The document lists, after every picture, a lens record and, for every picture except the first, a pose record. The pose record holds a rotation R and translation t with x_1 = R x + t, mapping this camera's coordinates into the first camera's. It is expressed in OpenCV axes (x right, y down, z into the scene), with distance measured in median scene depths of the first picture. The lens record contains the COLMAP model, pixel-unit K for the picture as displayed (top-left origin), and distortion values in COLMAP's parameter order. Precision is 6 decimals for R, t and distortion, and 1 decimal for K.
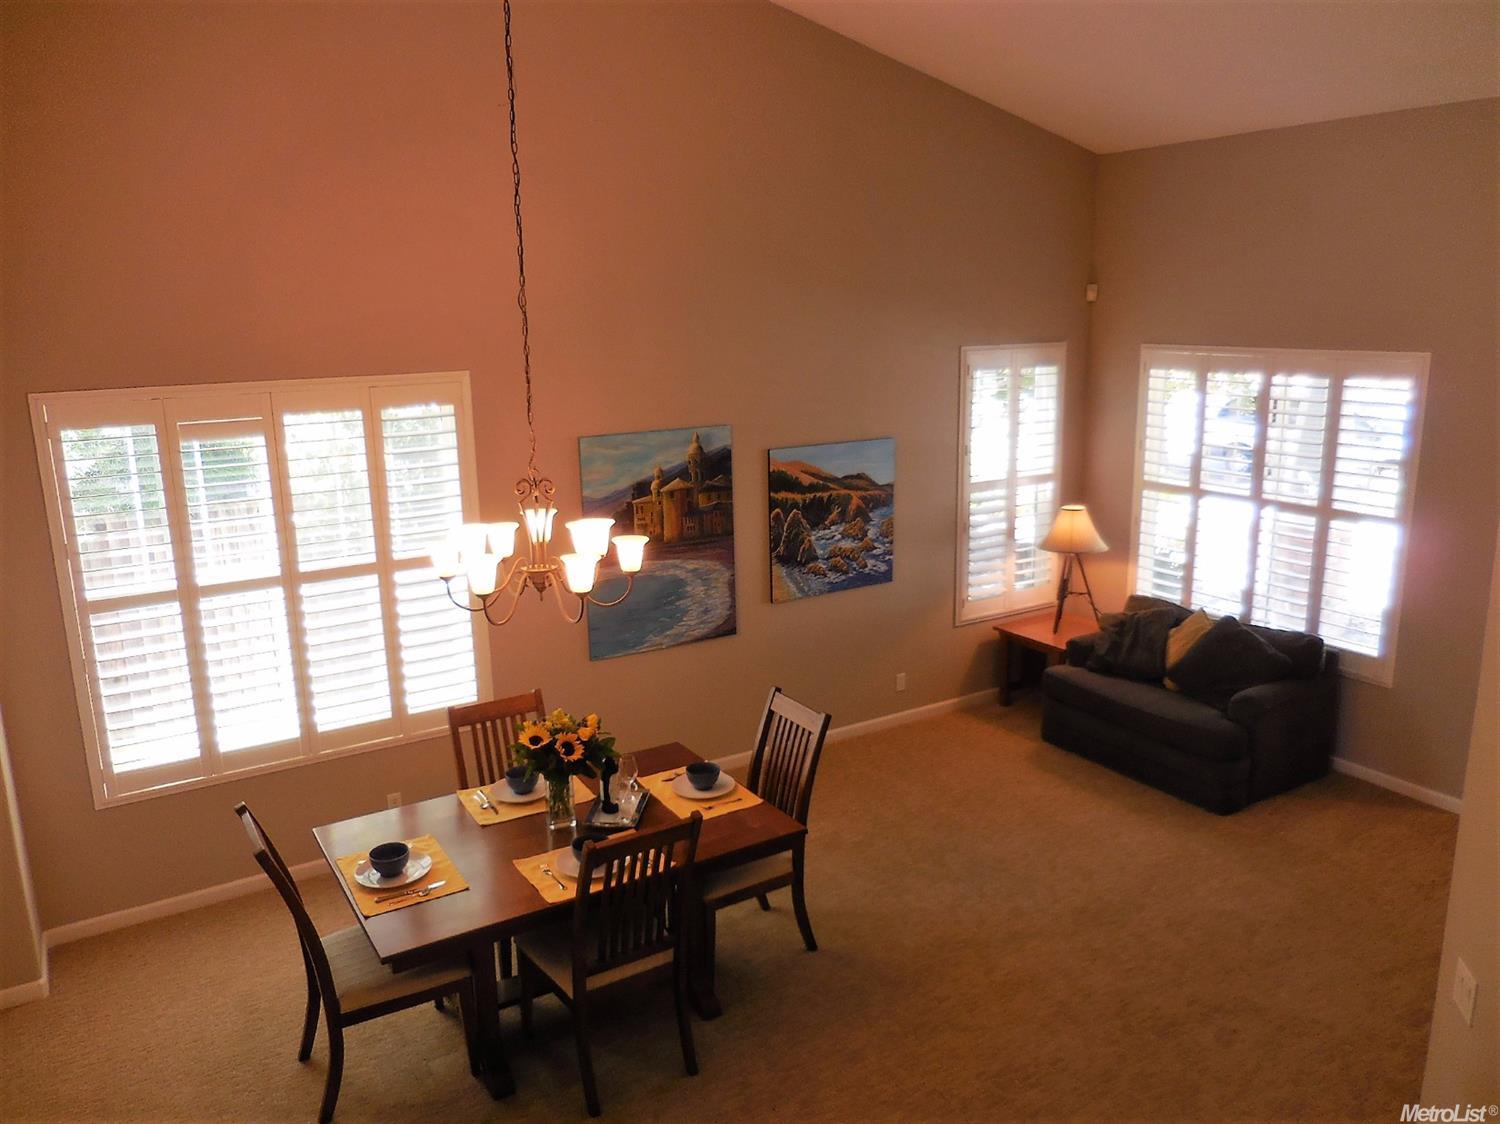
lens RADIAL K [[1116.8, 0, 724.2], [0, 1116.8, 560.5], [0, 0, 1]] dist [-0.011528, 0.000396]
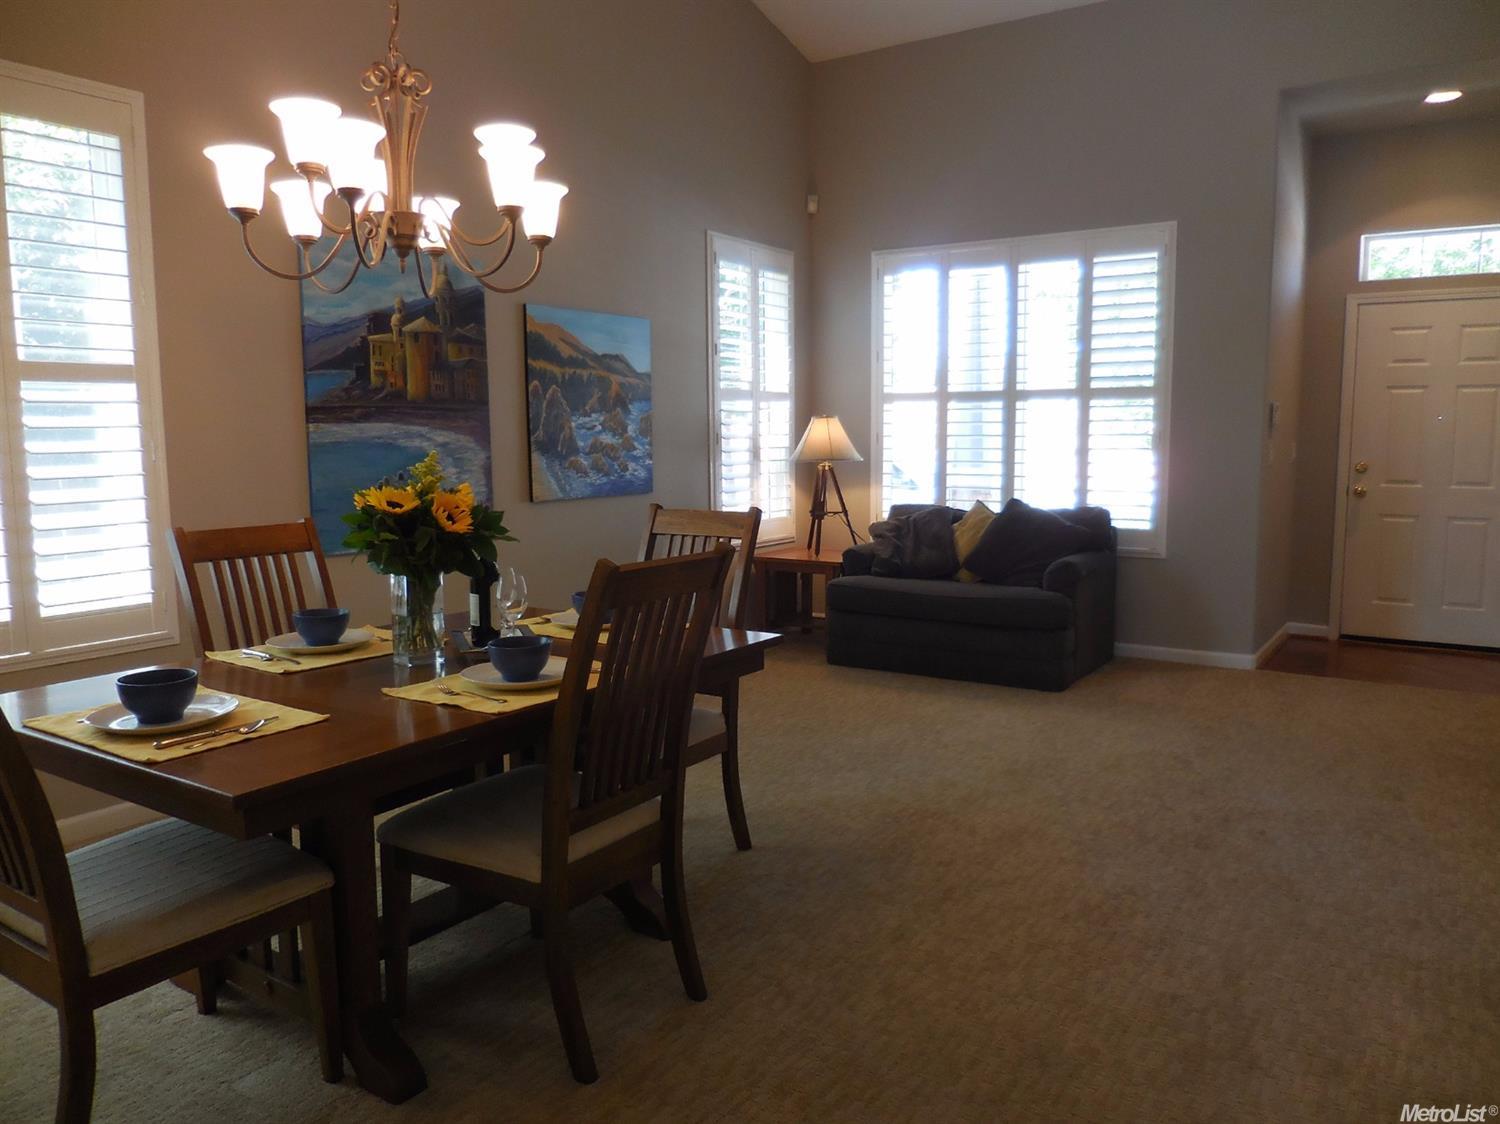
lens RADIAL K [[1116.8, 0, 724.2], [0, 1116.8, 560.5], [0, 0, 1]] dist [-0.011528, 0.000396]
pose [[0.909495, -0.033741, 0.414342, -0.163078], [0.080016, 0.992272, -0.094835, 0.166242], [-0.407941, 0.119406, 0.905167, 0.236665]]
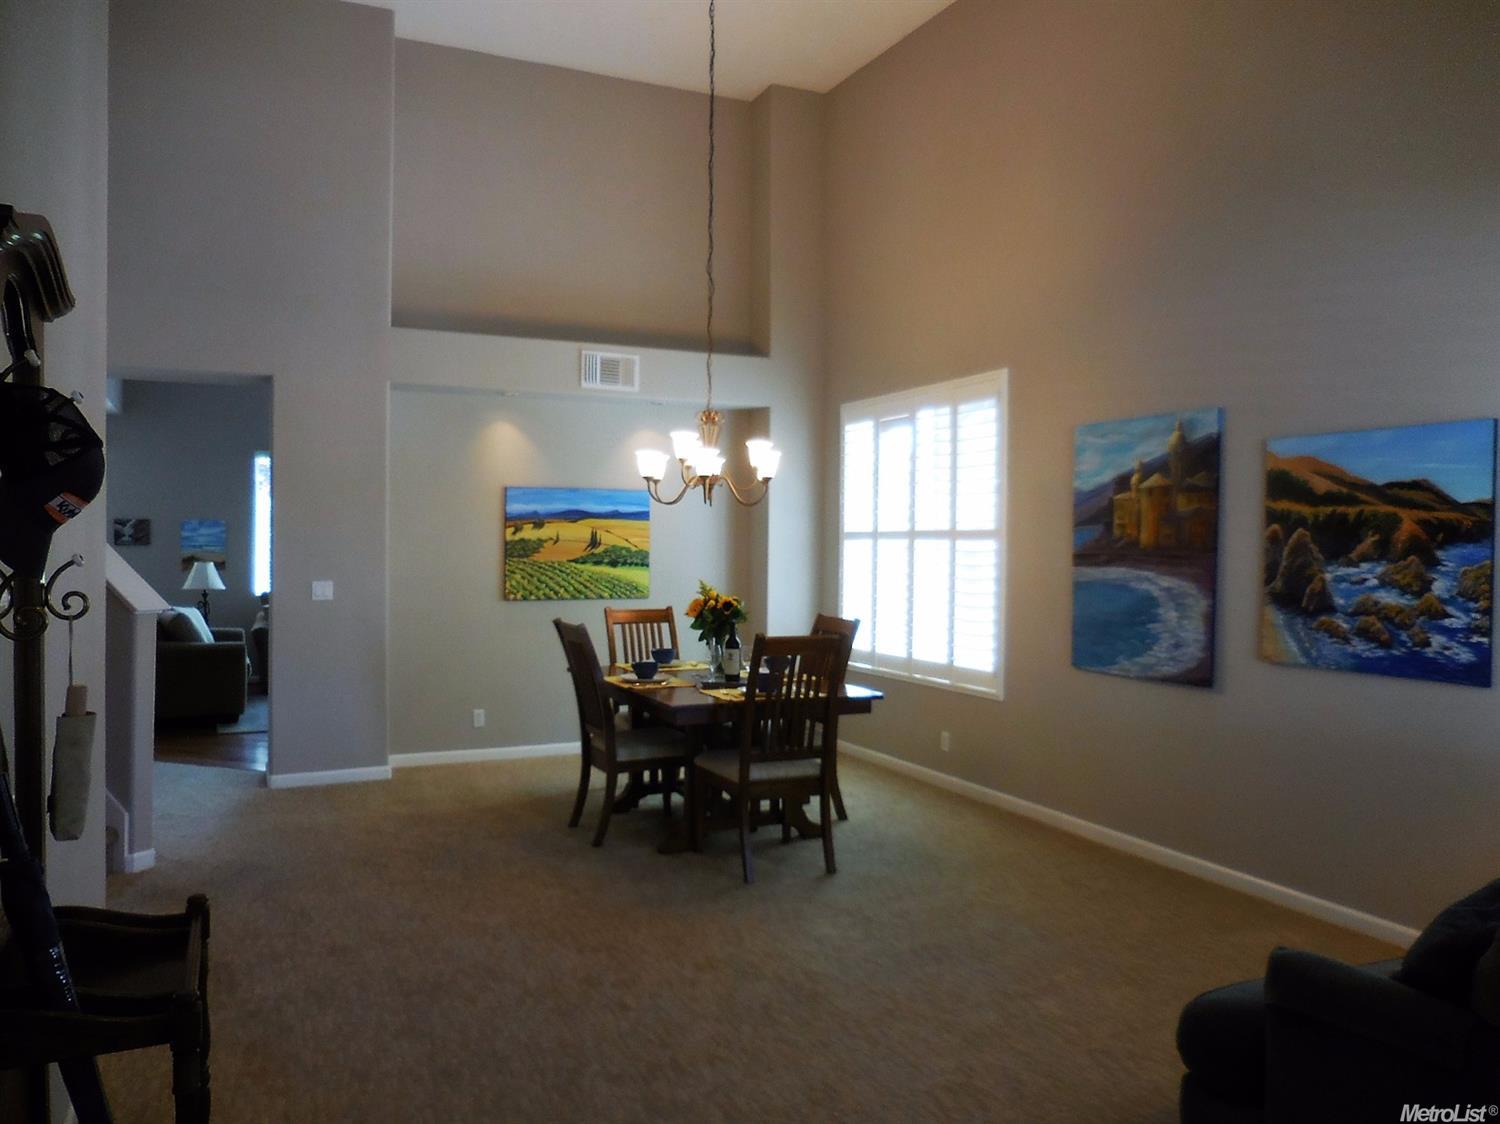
lens RADIAL K [[1124.6, 0, 745.1], [0, 1124.6, 561.0], [0, 0, 1]] dist [-0.020067, 0.003289]
pose [[-0.111045, 0.034383, -0.993220, 0.772719], [-0.229097, 0.971599, 0.059248, 0.010339], [0.967049, 0.234123, -0.100014, 0.748679]]
